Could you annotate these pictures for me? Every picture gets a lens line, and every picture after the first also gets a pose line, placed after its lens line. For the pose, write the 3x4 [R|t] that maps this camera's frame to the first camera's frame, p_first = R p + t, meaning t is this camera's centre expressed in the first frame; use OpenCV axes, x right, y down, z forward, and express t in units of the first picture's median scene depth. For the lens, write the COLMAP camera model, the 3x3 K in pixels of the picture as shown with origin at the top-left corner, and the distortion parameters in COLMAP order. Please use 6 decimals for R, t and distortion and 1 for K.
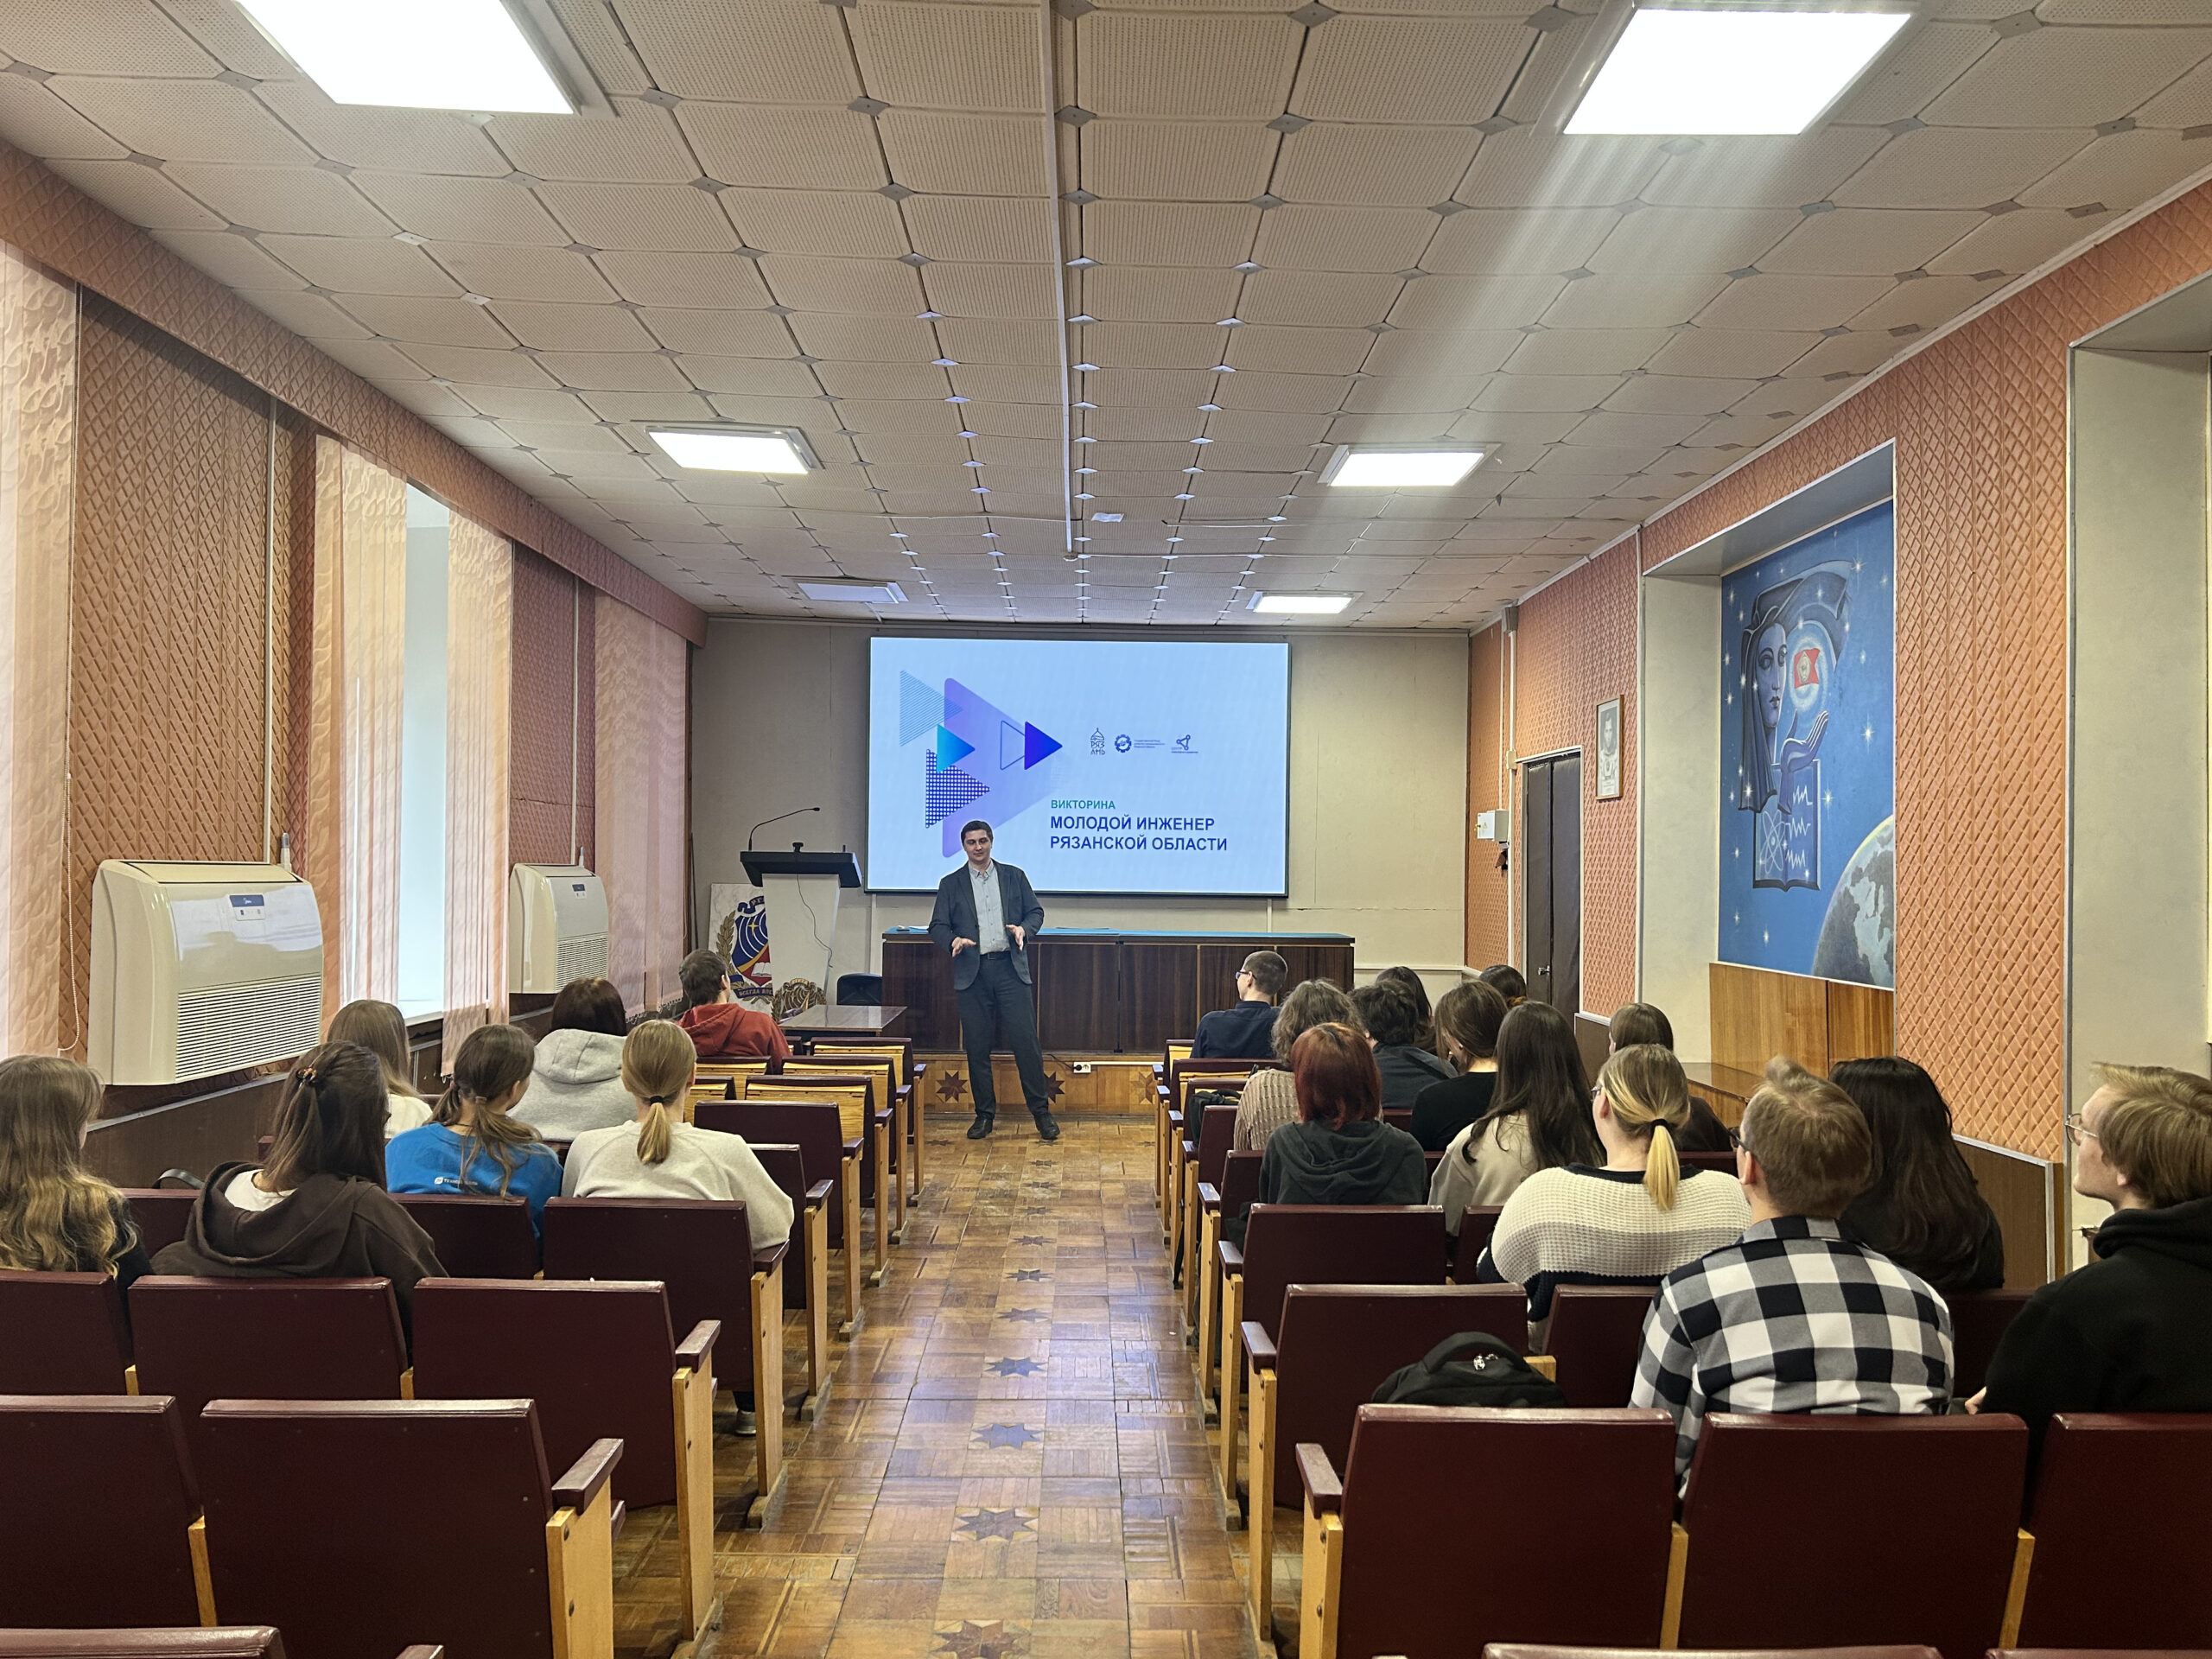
lens RADIAL K [[1677.9, 0, 1106.0], [0, 1677.9, 829.5], [0, 0, 1]] dist [0.100734, -0.140436]
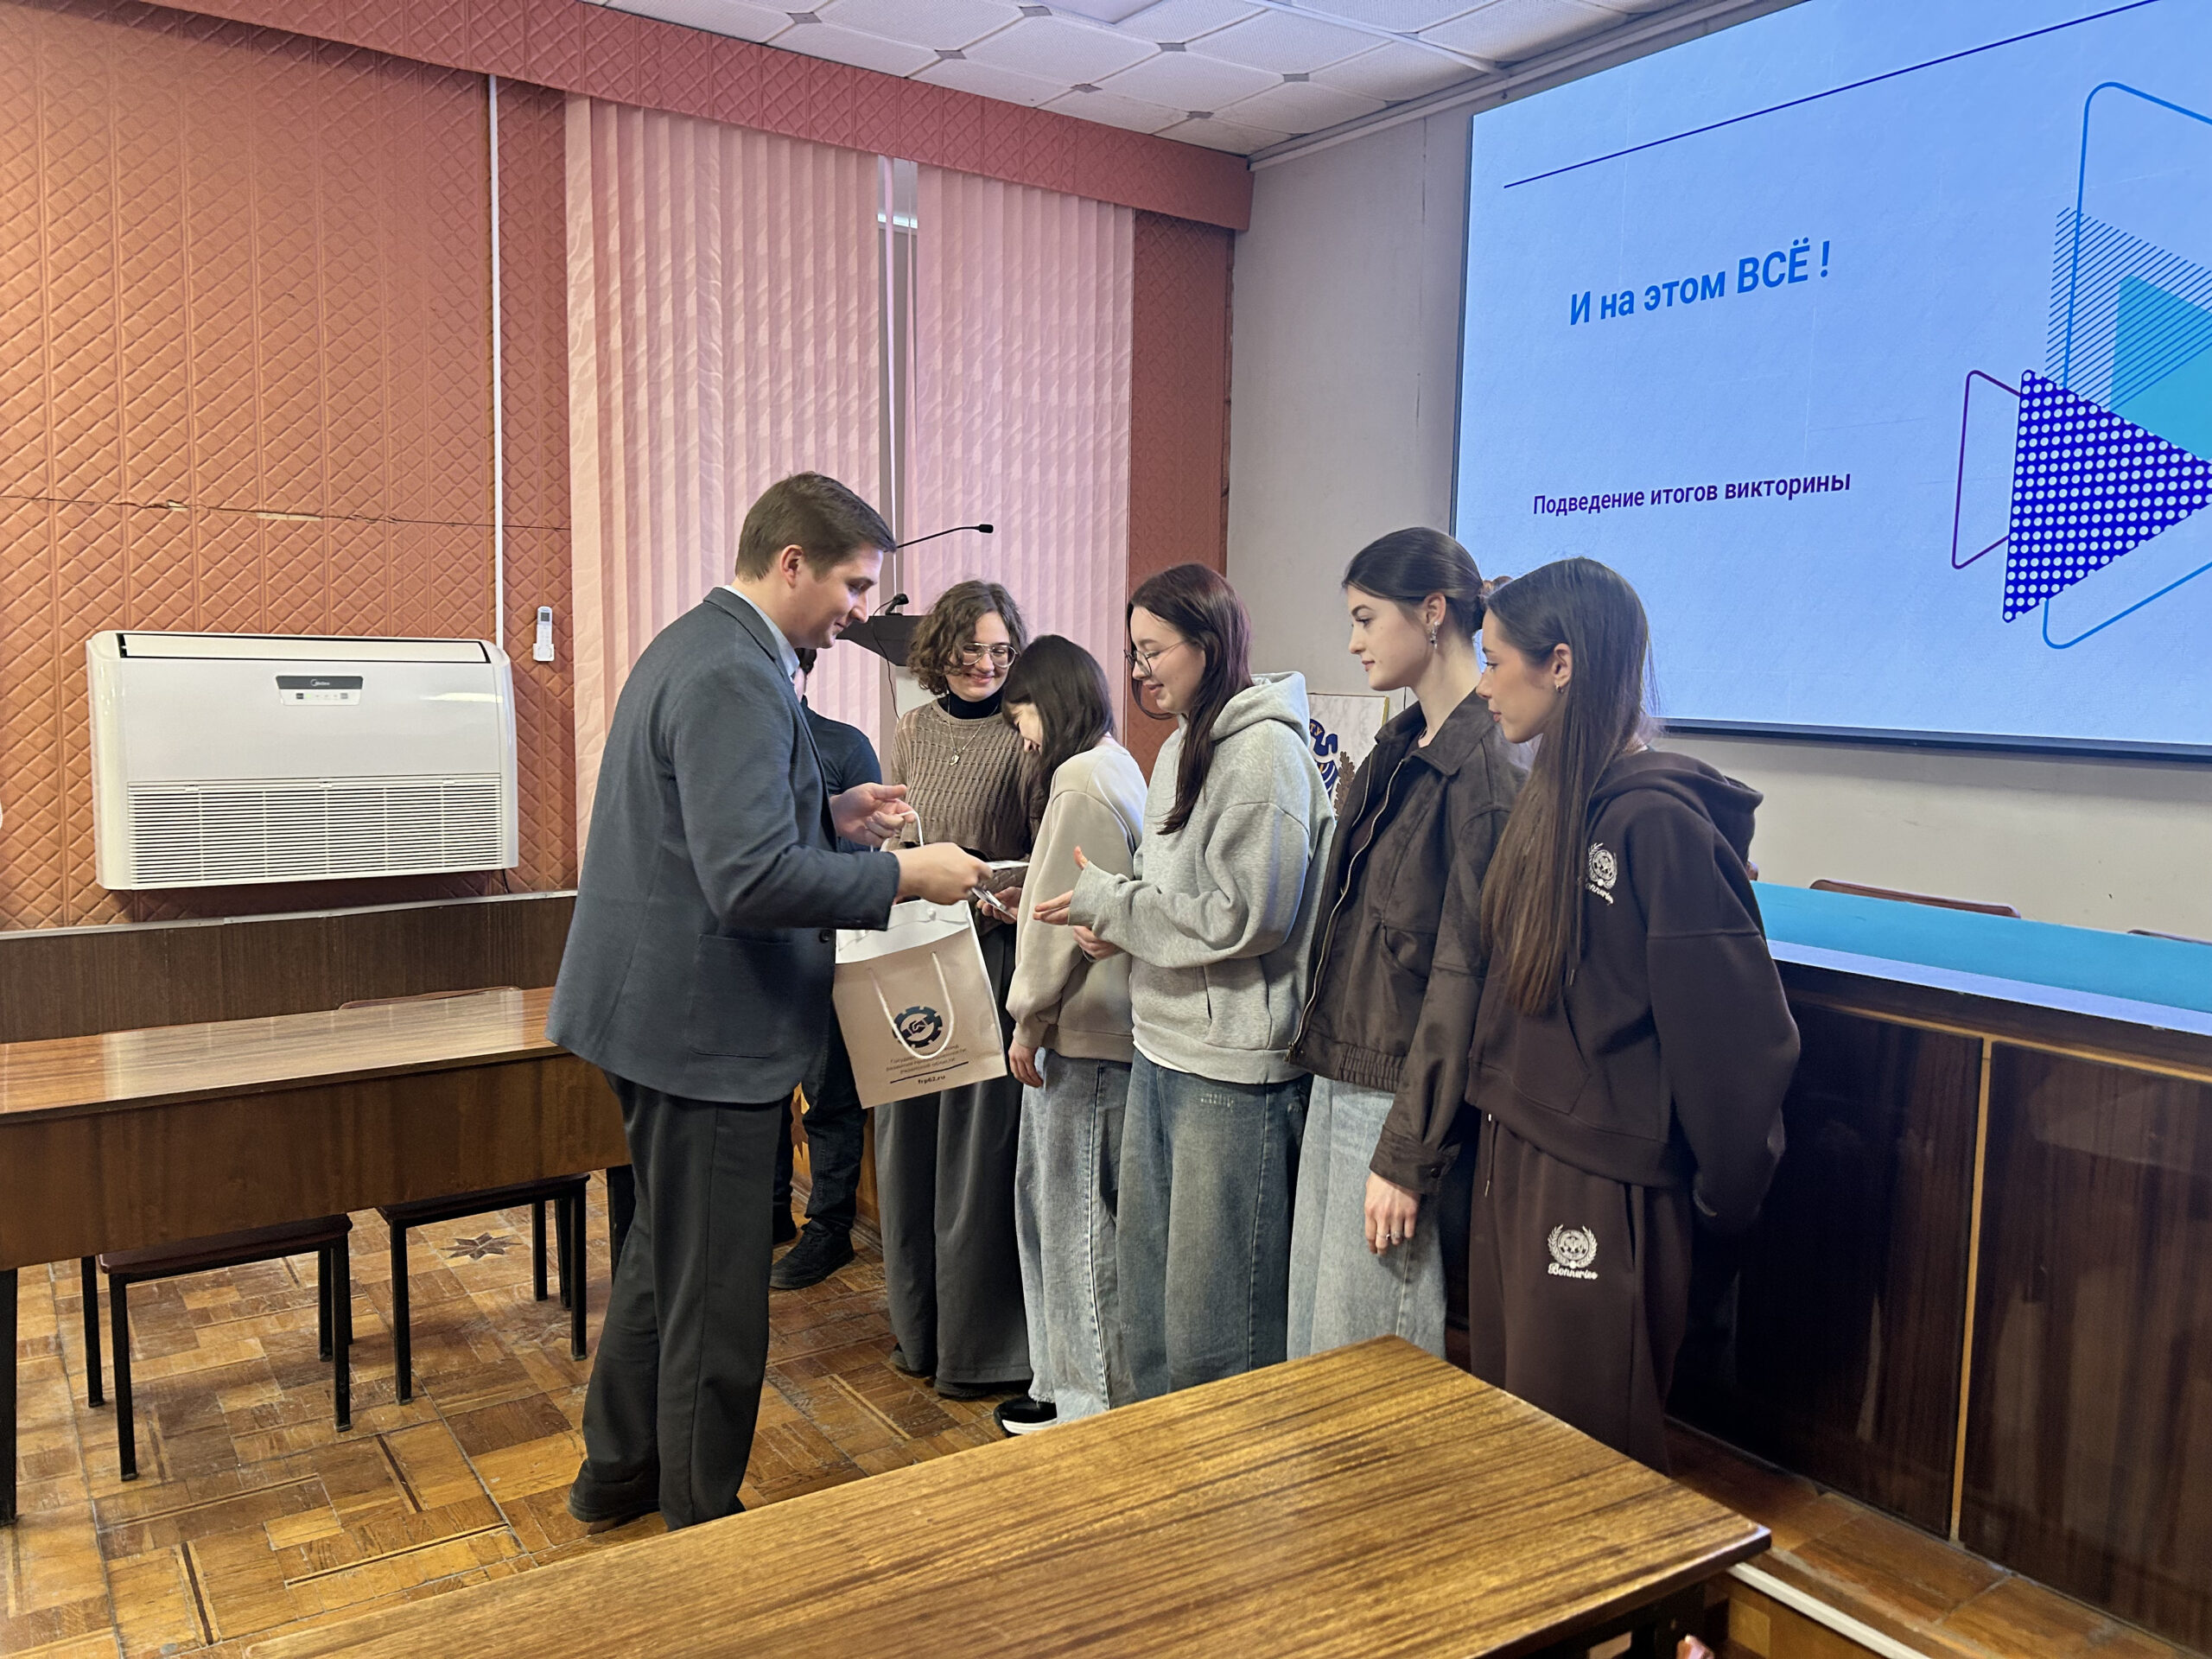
lens RADIAL K [[1678.5, 0, 1106.0], [0, 1678.5, 829.5], [0, 0, 1]] dist [0.012005, 0.002578]
pose [[0.558520, 0.085039, -0.825120, 0.284490], [0.001967, 0.994592, 0.103837, 0.032270], [0.829489, -0.059618, 0.555332, 1.099879]]
